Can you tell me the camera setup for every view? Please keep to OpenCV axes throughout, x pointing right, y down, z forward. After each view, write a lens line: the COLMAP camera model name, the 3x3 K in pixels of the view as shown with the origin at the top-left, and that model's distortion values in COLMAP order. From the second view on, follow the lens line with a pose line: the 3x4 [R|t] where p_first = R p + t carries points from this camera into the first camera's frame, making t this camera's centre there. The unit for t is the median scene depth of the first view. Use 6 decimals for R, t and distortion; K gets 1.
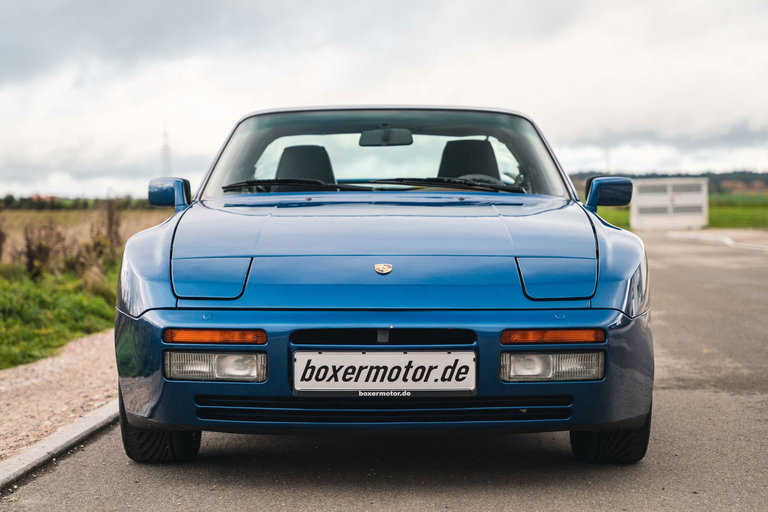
lens RADIAL K [[1969.0, 0, 384.0], [0, 1969.0, 256.0], [0, 0, 1]] dist [-0.039534, -0.352784]
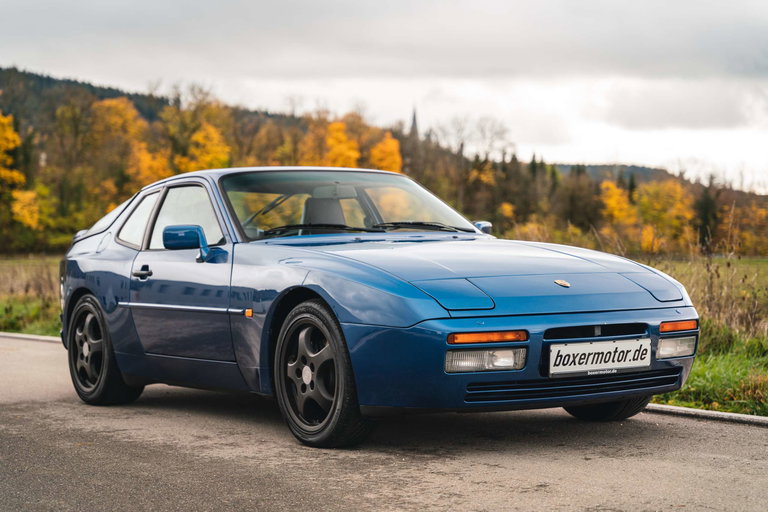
lens RADIAL K [[1969.0, 0, 384.0], [0, 1969.0, 256.0], [0, 0, 1]] dist [-0.039534, -0.352784]
pose [[0.814003, -0.022854, 0.580411, -0.921908], [0.036513, 0.999263, -0.011861, -0.000534], [-0.579712, 0.030848, 0.814238, -0.035994]]
